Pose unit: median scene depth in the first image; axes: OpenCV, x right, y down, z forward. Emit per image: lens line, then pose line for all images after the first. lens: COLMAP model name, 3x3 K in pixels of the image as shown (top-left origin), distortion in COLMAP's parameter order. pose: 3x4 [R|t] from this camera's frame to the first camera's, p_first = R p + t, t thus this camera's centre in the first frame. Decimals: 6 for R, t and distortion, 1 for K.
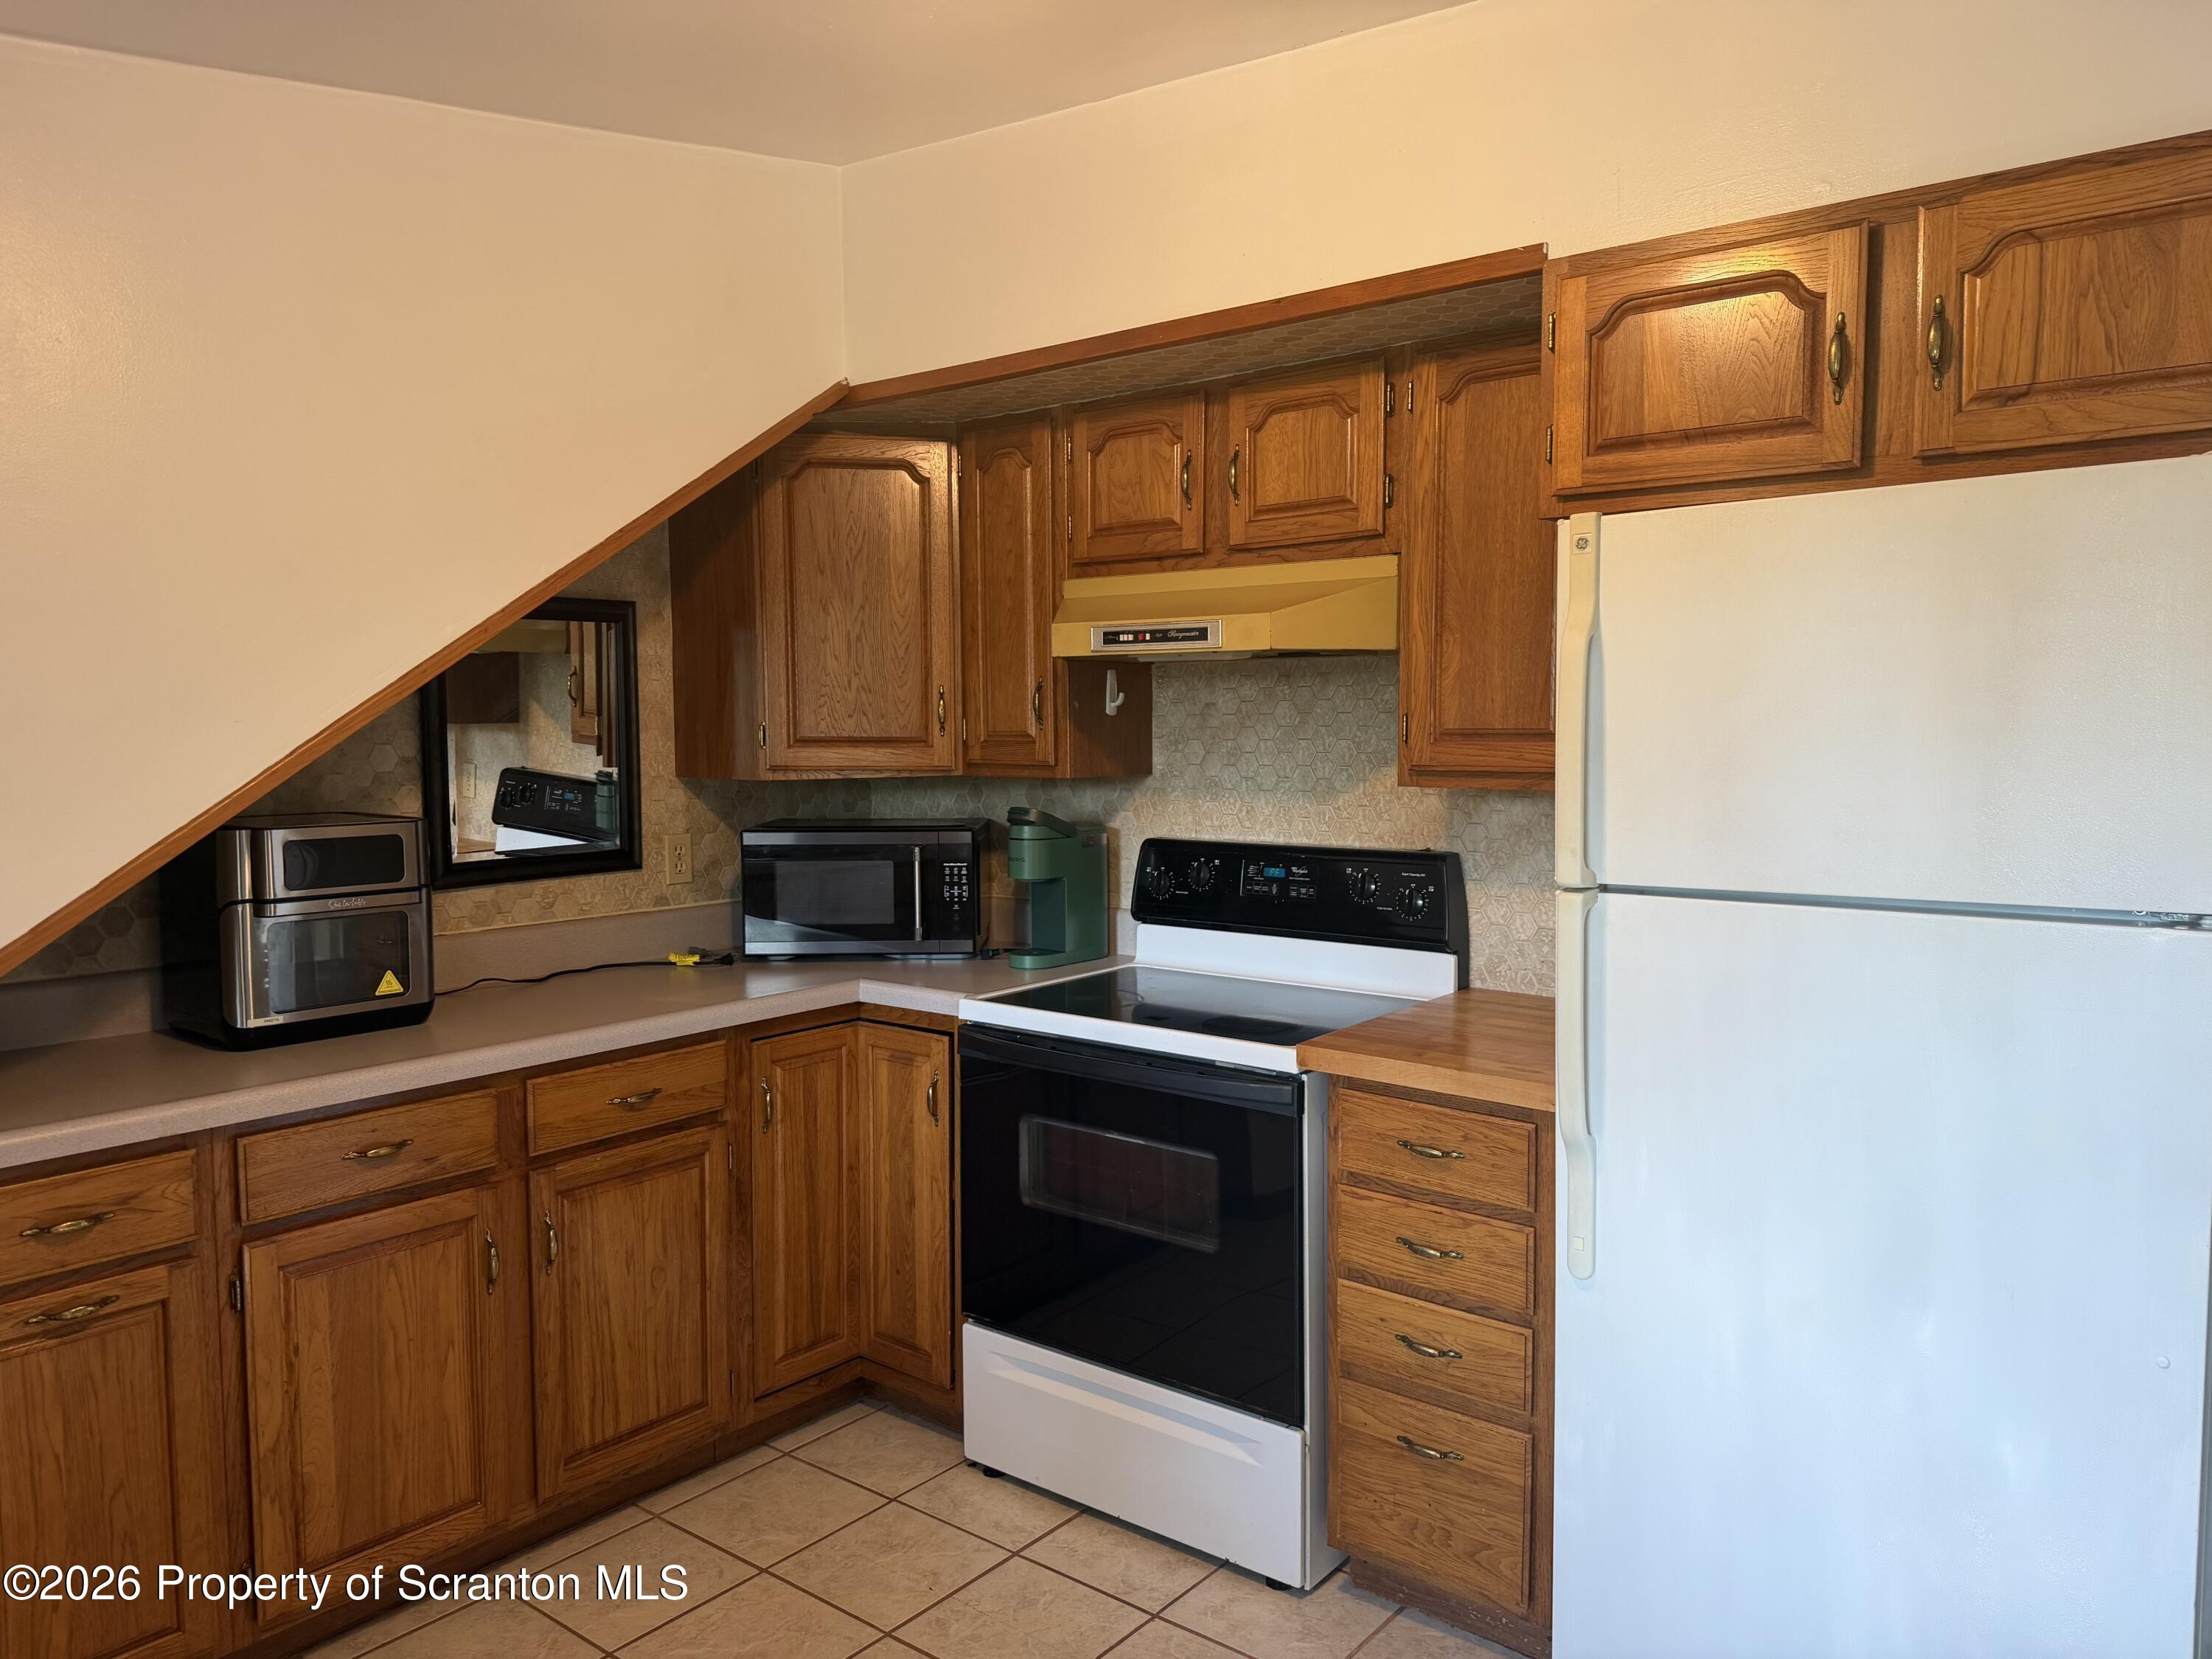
lens RADIAL K [[1583.4, 0, 1106.0], [0, 1583.4, 829.5], [0, 0, 1]] dist [0.036980, -0.050251]
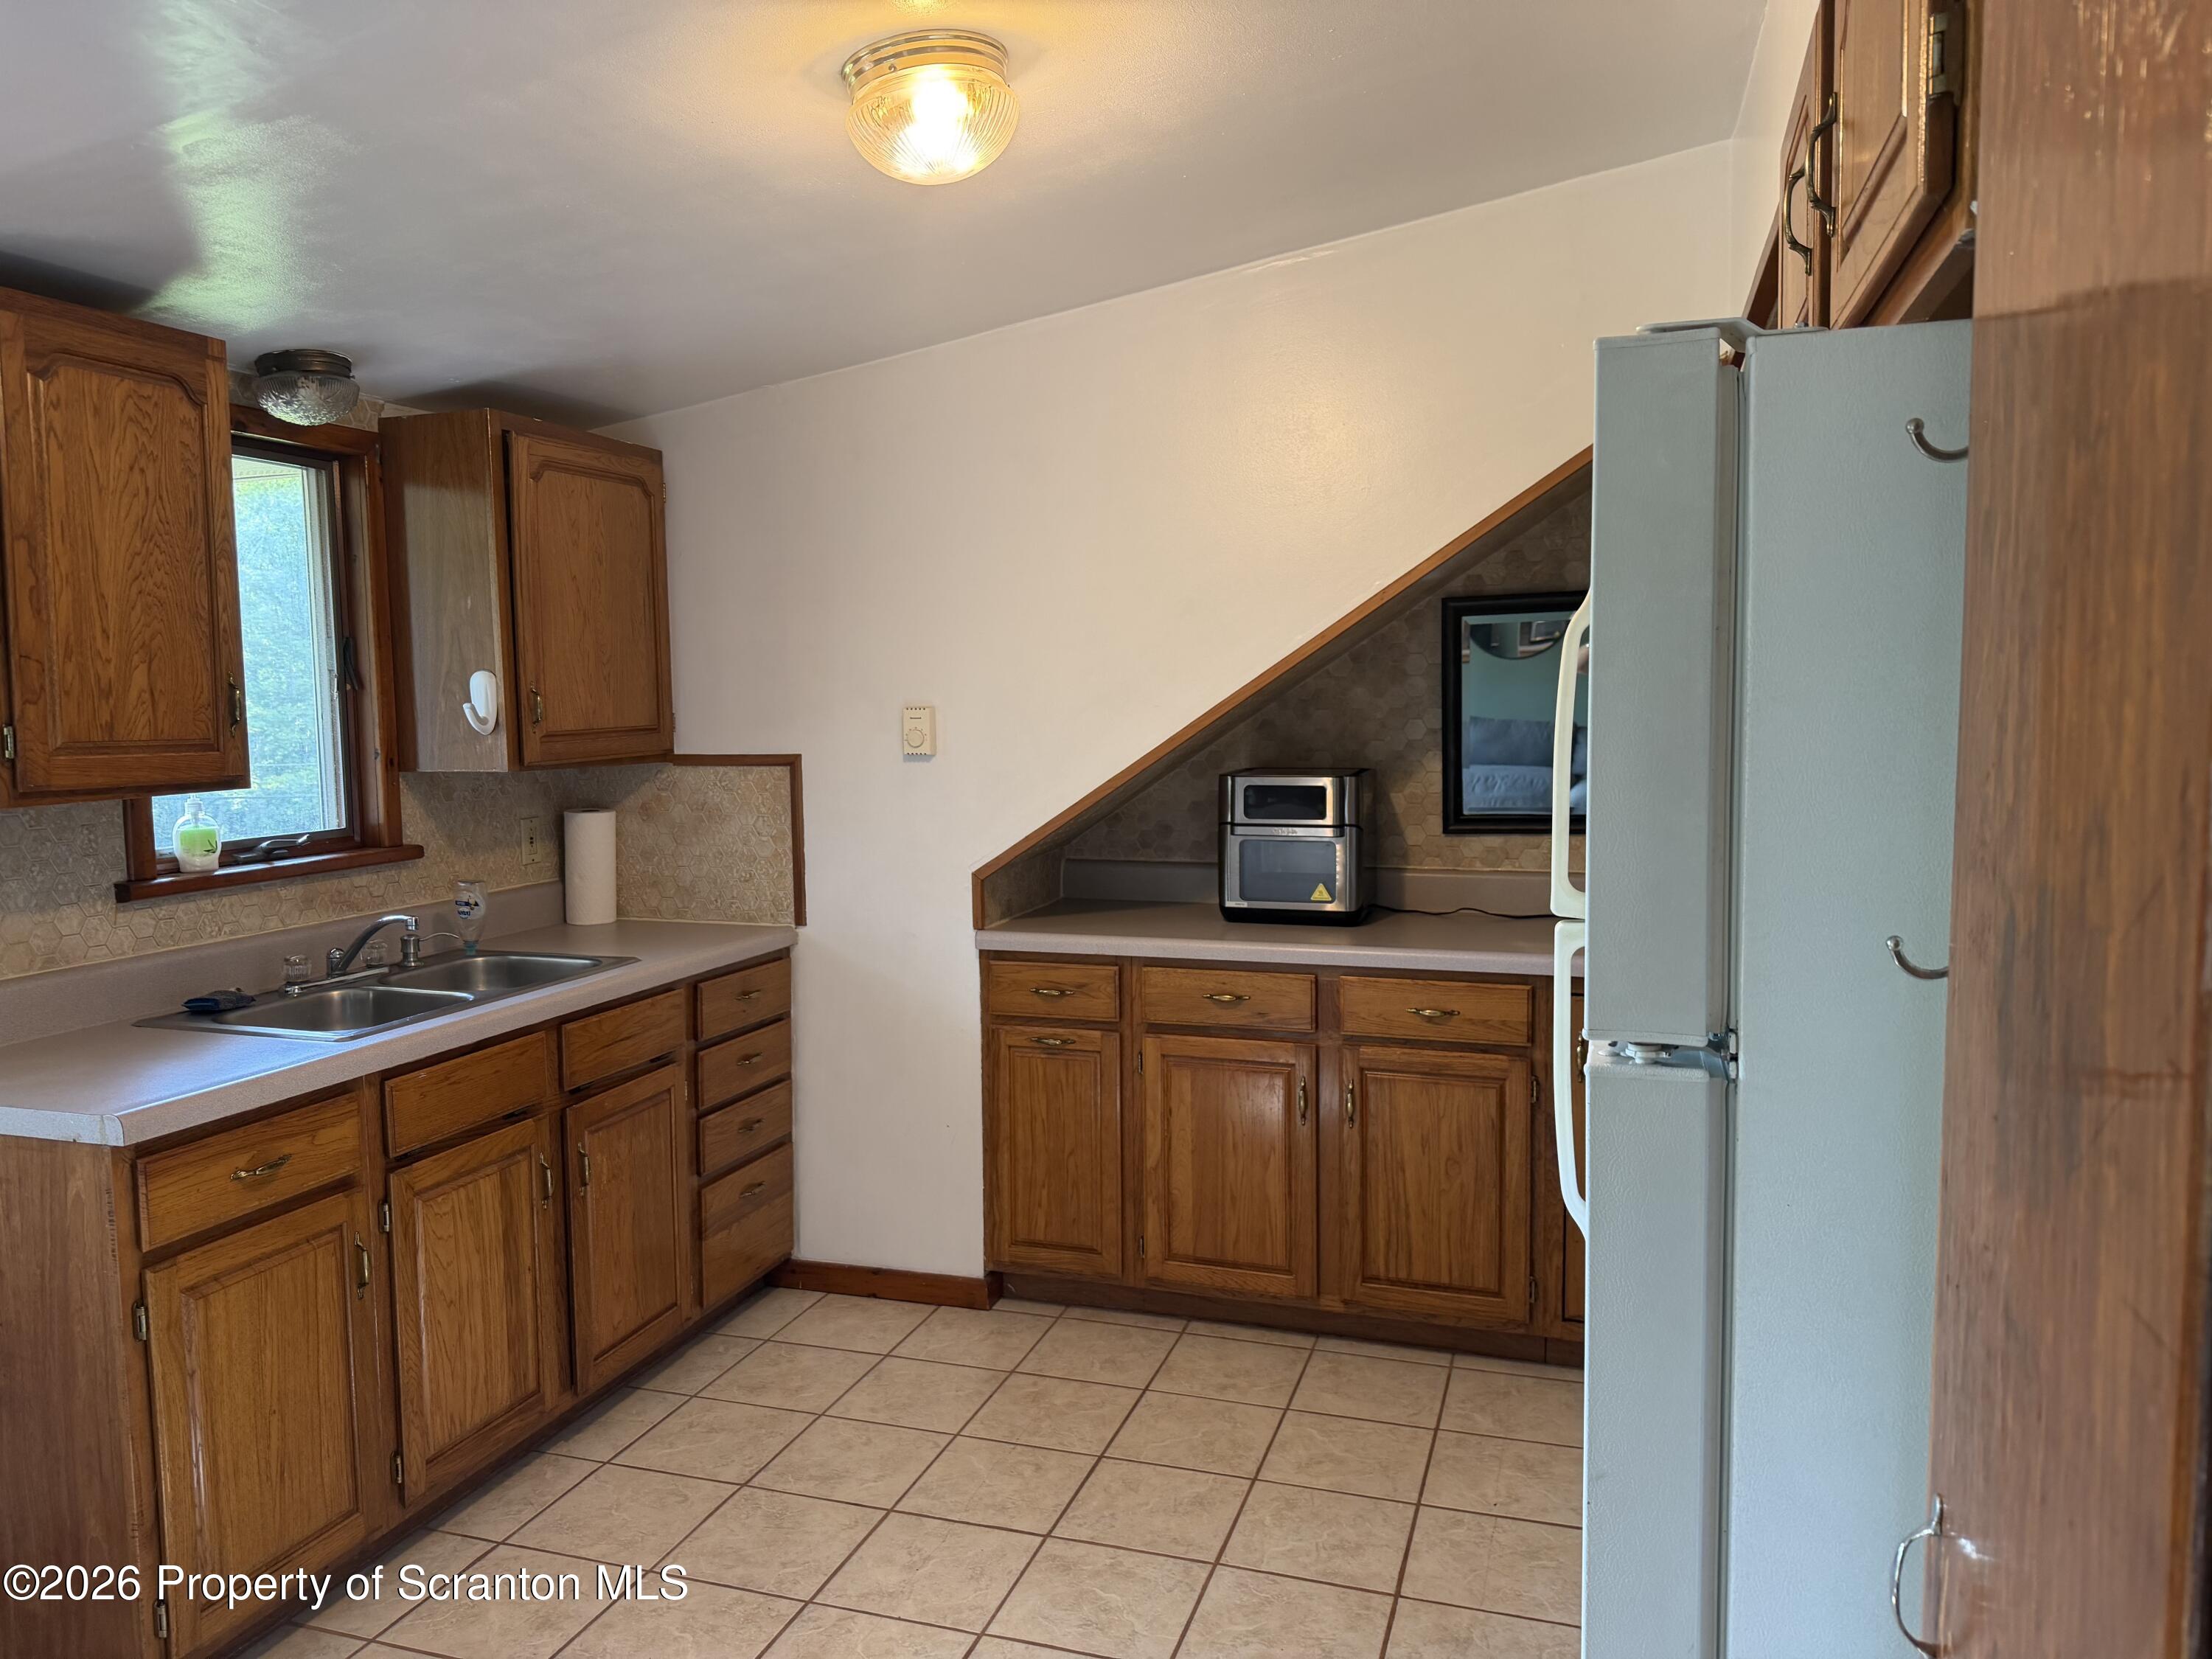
lens RADIAL K [[1556.2, 0, 1097.1], [0, 1556.2, 820.1], [0, 0, 1]] dist [0.133332, -0.194346]
pose [[0.334396, 0.080019, -0.939030, 0.752359], [-0.055317, 0.996338, 0.065204, -0.044066], [0.940808, 0.030140, 0.337597, 0.353486]]
